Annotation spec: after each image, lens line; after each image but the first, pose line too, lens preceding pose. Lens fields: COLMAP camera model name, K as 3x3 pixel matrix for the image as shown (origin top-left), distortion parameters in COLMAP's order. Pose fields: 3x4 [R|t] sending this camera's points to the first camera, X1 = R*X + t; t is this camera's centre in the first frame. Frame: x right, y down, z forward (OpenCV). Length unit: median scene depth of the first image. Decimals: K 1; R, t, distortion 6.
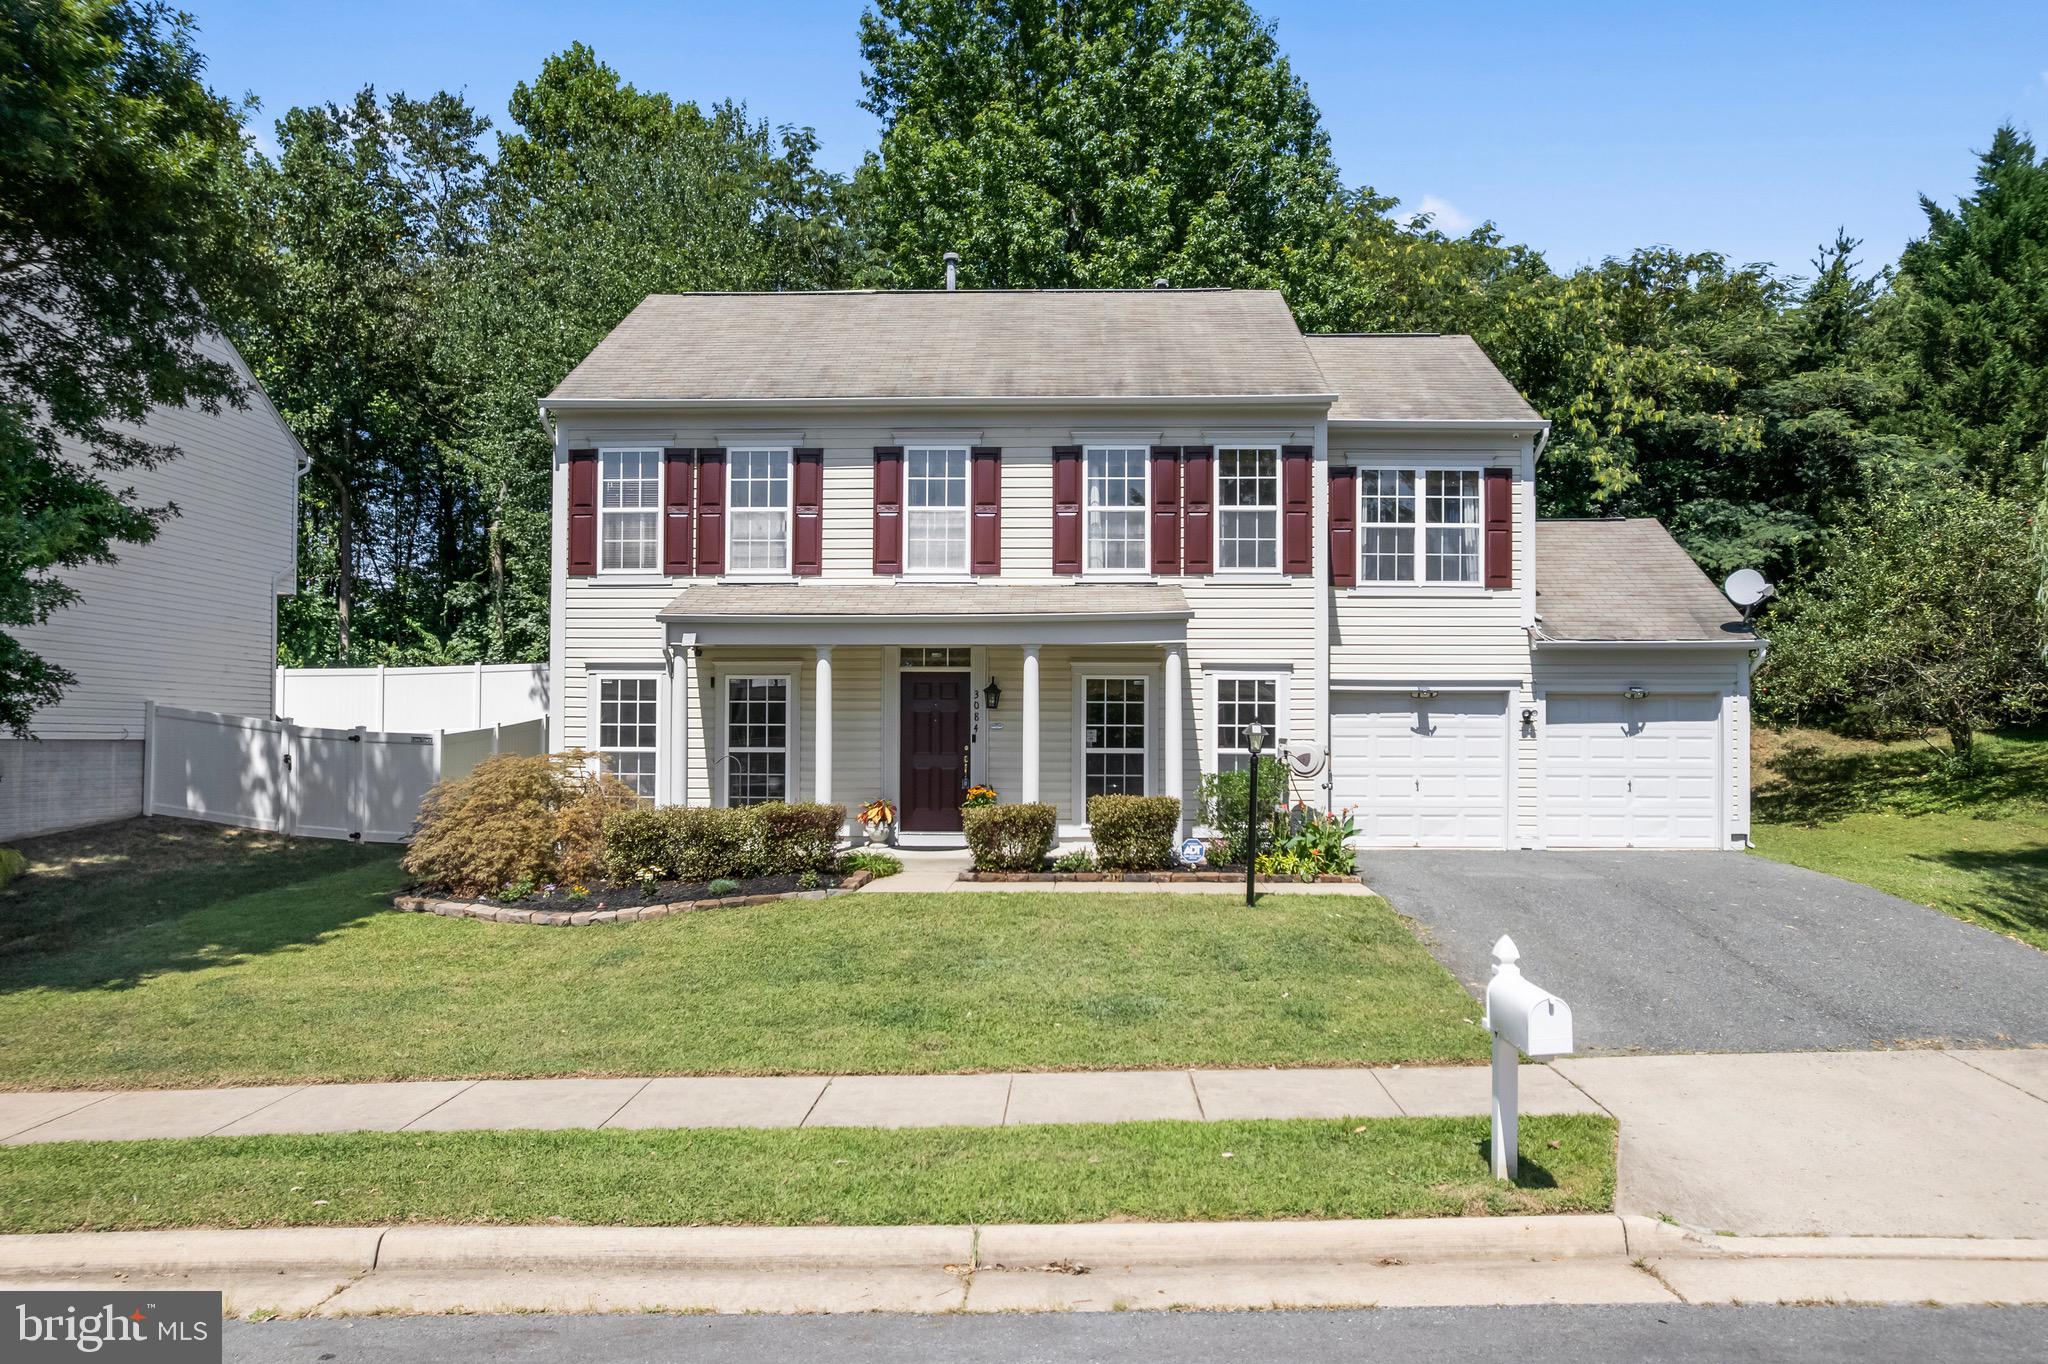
lens RADIAL K [[1331.5, 0, 1027.0], [0, 1331.5, 727.7], [0, 0, 1]] dist [-0.048683, 0.033141]
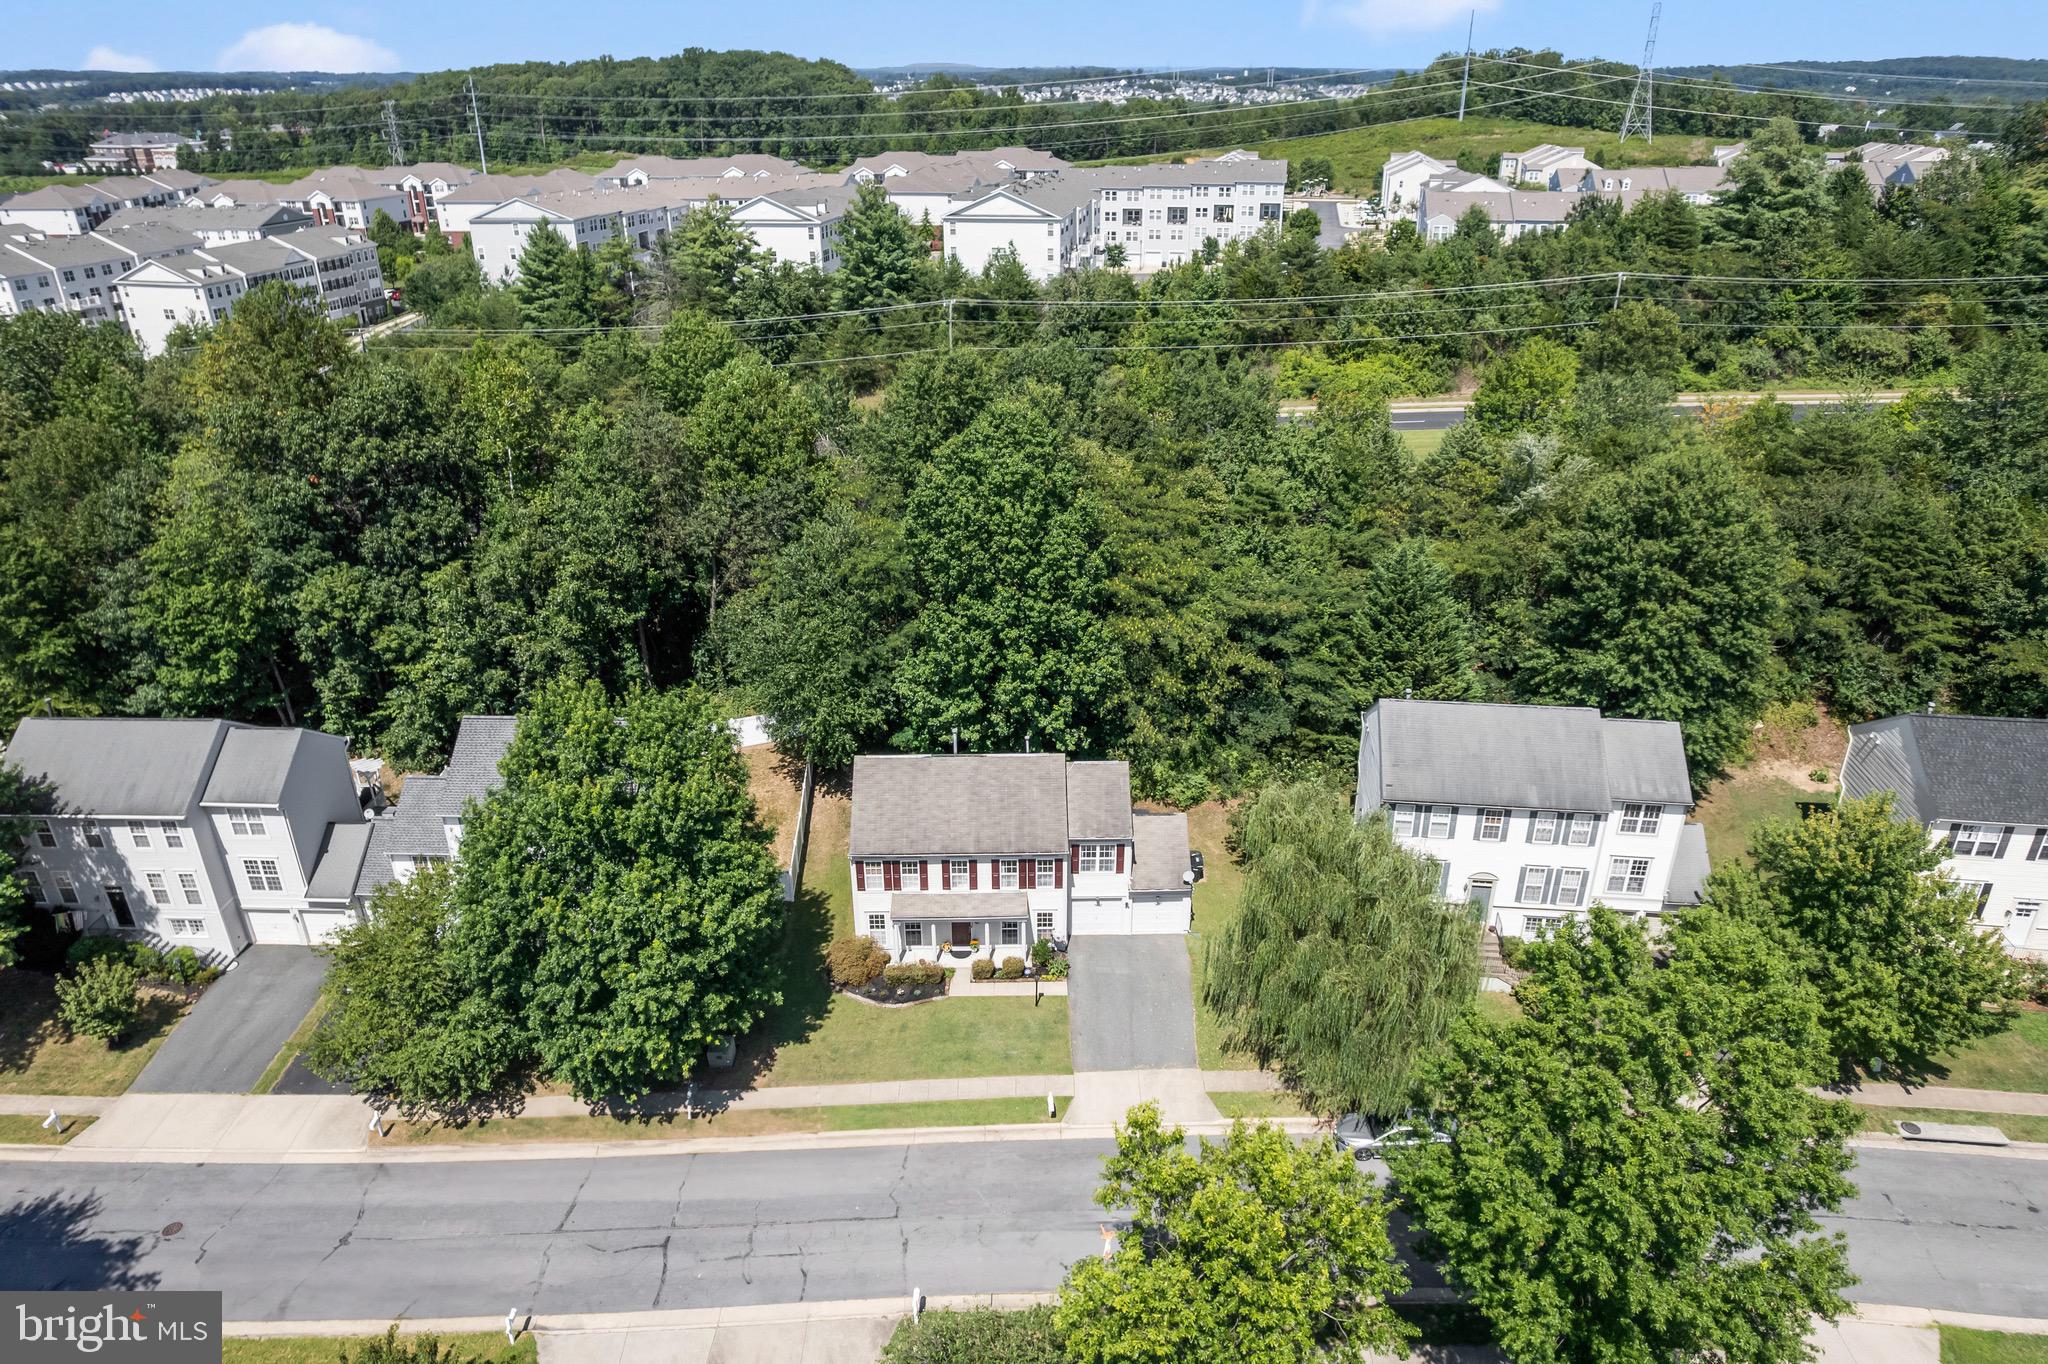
lens RADIAL K [[1314.1, 0, 1017.9], [0, 1314.1, 673.2], [0, 0, 1]] dist [-0.045520, 0.039096]
pose [[0.999227, -0.025599, 0.029832, -0.002091], [0.010353, 0.903486, 0.428492, -2.191768], [-0.037922, -0.427852, 0.903053, -2.003367]]
